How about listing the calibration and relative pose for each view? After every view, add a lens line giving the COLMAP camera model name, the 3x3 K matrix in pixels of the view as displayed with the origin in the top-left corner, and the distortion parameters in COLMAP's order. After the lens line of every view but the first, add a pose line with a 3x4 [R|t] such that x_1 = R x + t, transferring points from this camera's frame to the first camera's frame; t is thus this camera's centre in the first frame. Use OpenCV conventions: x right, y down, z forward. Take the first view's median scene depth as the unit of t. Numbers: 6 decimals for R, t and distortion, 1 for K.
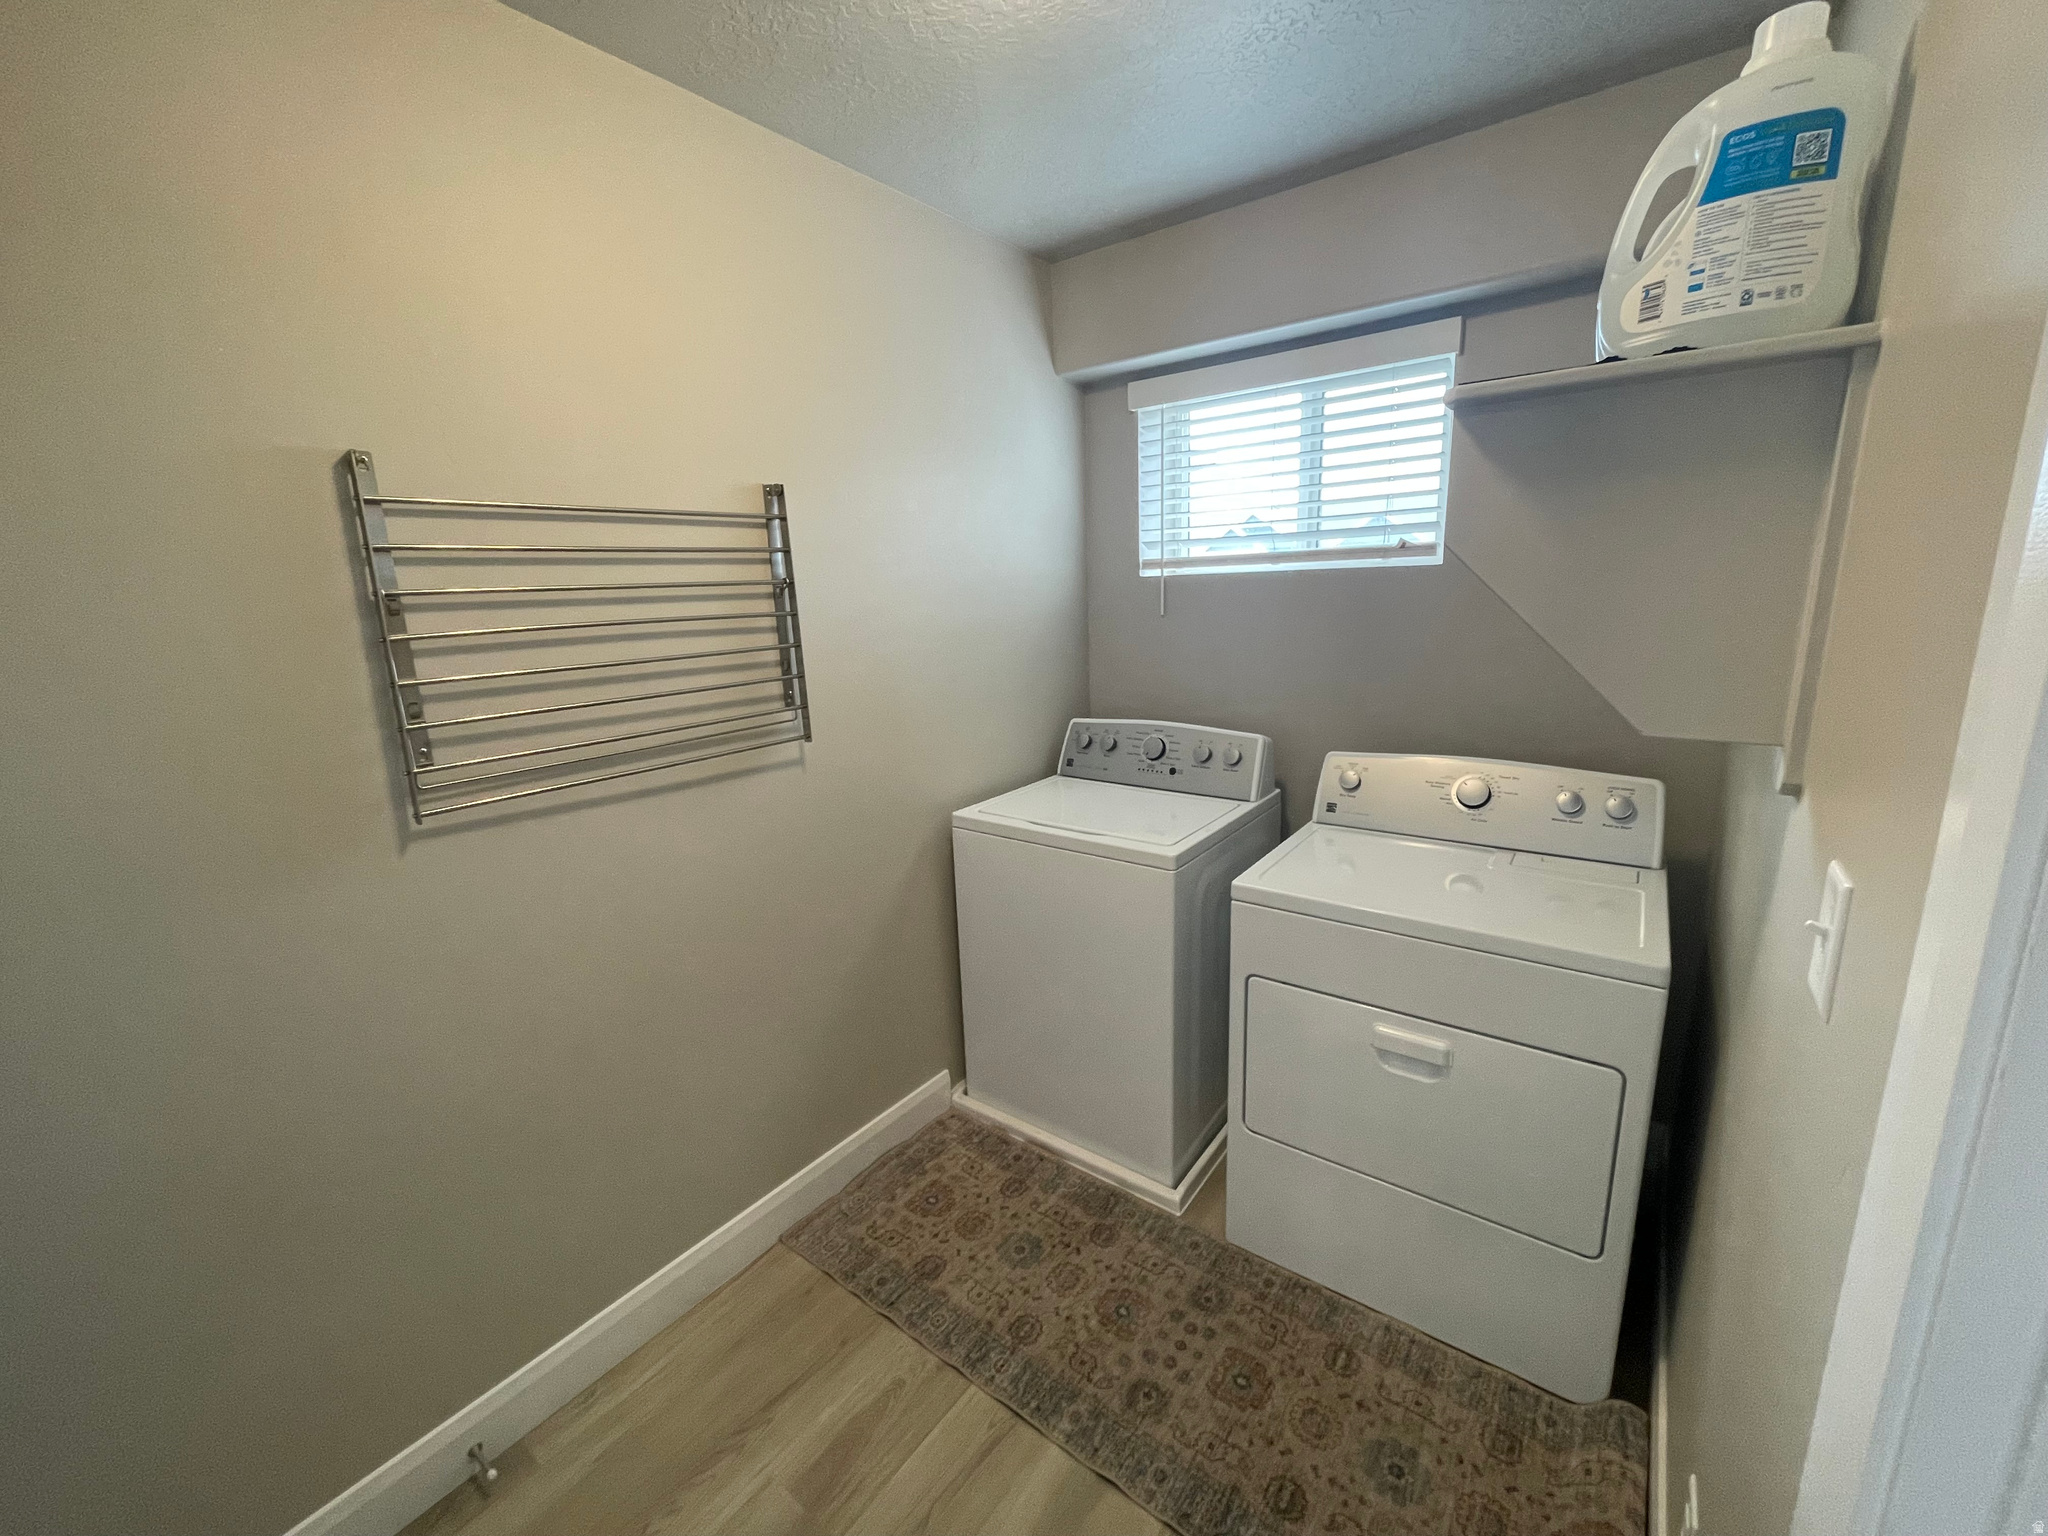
lens RADIAL K [[832.3, 0, 1024.6], [0, 832.3, 765.2], [0, 0, 1]] dist [-0.000658, -0.000342]
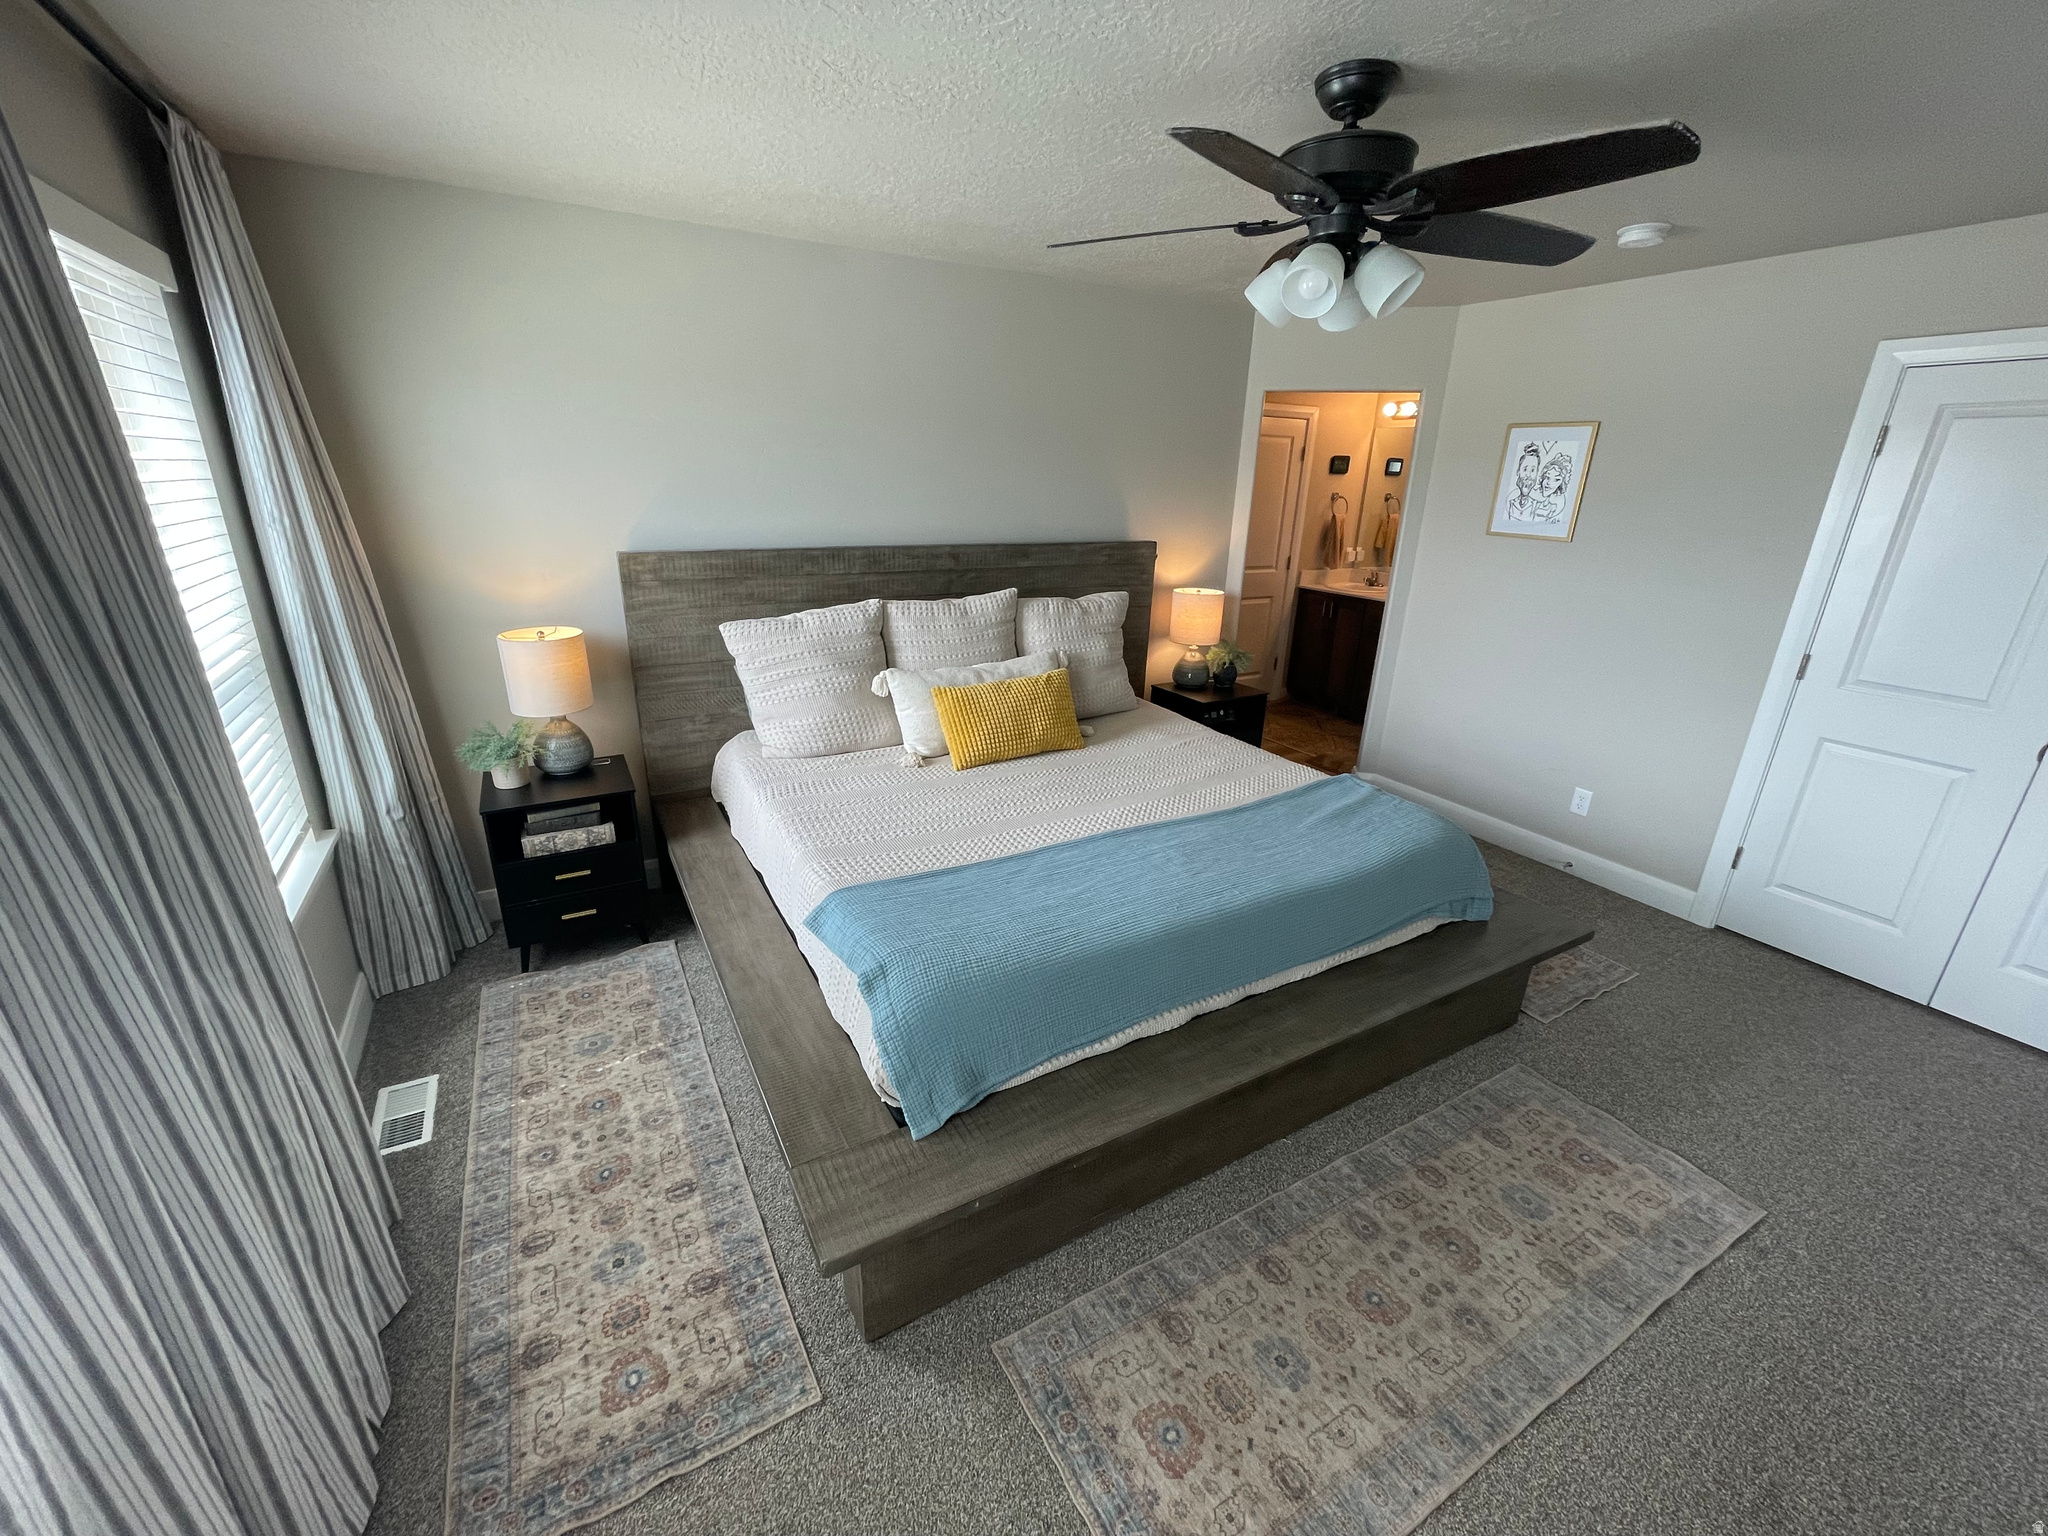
lens RADIAL K [[824.7, 0, 1019.1], [0, 824.7, 763.8], [0, 0, 1]] dist [-0.002416, -0.000069]
pose [[-0.392044, 0.326937, -0.859891, 1.016254], [-0.217579, 0.875247, 0.431975, -0.221811], [0.893846, 0.356447, -0.272001, 0.546020]]
